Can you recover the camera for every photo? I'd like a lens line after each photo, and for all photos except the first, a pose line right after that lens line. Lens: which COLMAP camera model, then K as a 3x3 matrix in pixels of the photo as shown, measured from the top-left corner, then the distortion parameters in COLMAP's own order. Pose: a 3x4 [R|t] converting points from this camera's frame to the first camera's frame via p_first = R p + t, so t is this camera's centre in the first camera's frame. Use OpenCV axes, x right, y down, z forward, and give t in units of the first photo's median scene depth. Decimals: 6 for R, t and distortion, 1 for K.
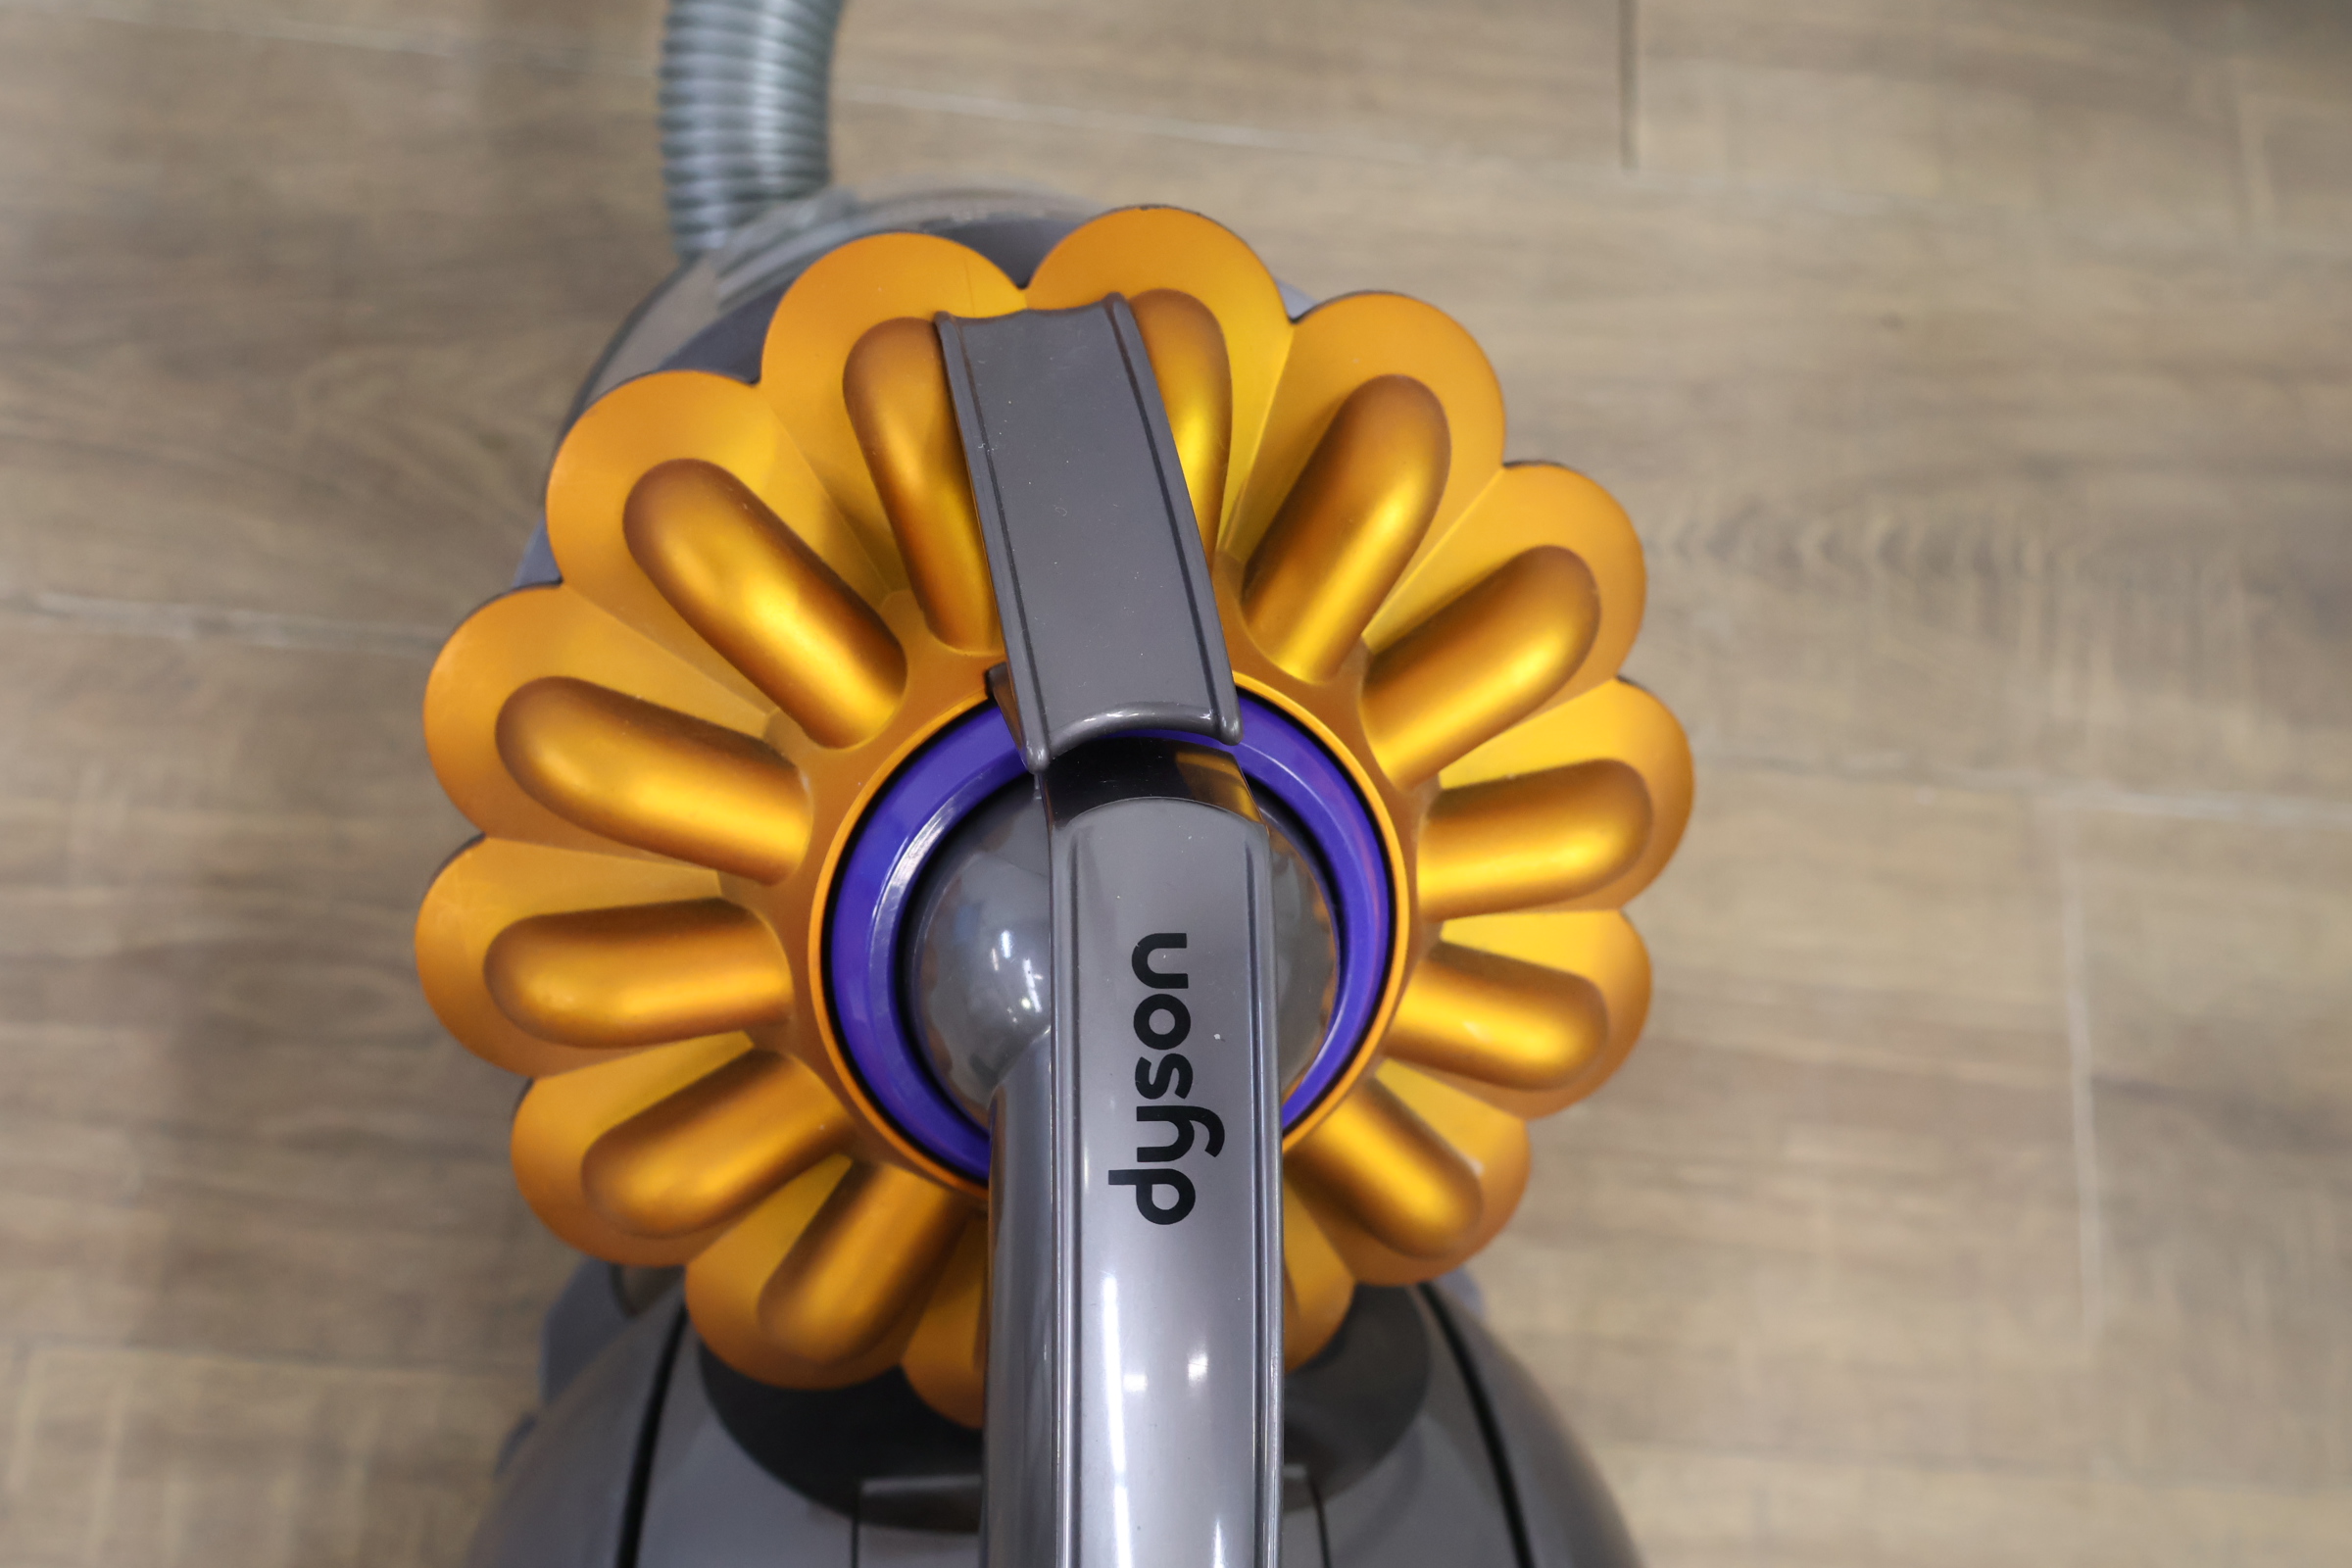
lens RADIAL K [[2254.3, 0, 1181.9], [0, 2254.3, 780.6], [0, 0, 1]] dist [0.006510, 0.000000]
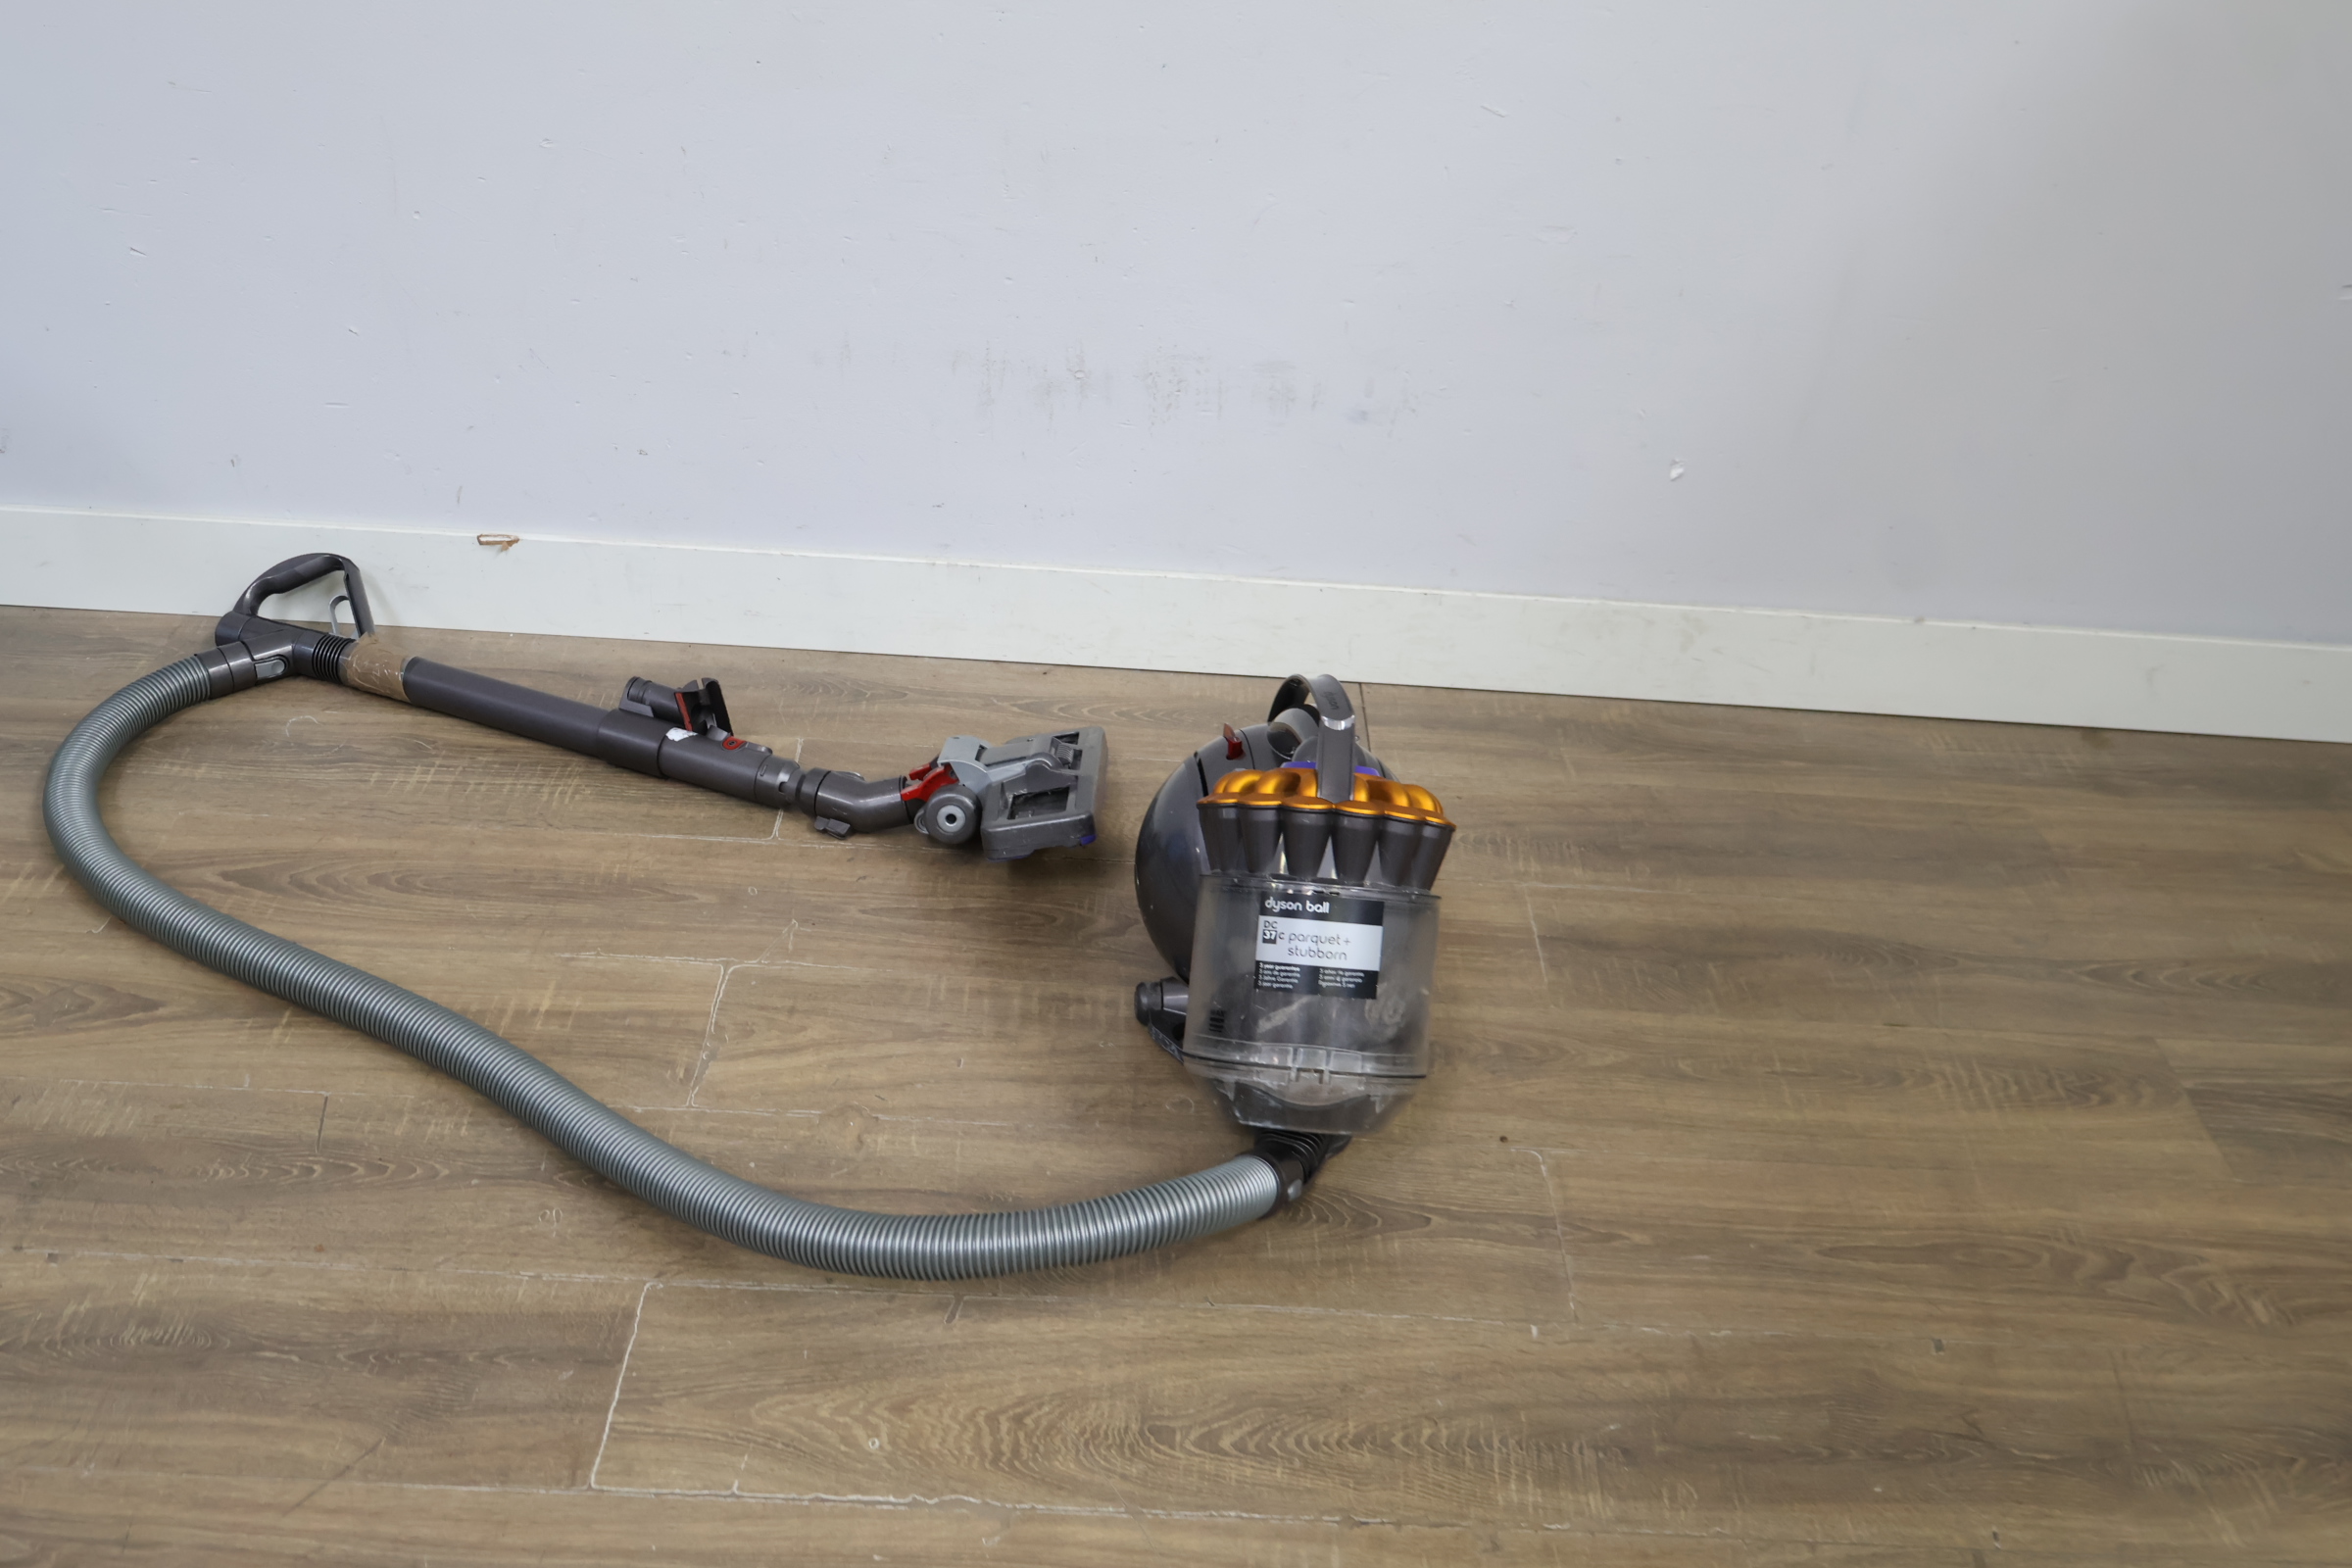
lens RADIAL K [[2254.3, 0, 1188.6], [0, 2254.3, 784.5], [0, 0, 1]] dist [0.006510, 0.000000]
pose [[0.997368, -0.062683, 0.036434, -0.205378], [0.071240, 0.753918, -0.653094, 2.031520], [0.013470, 0.653971, 0.756400, -1.594235]]
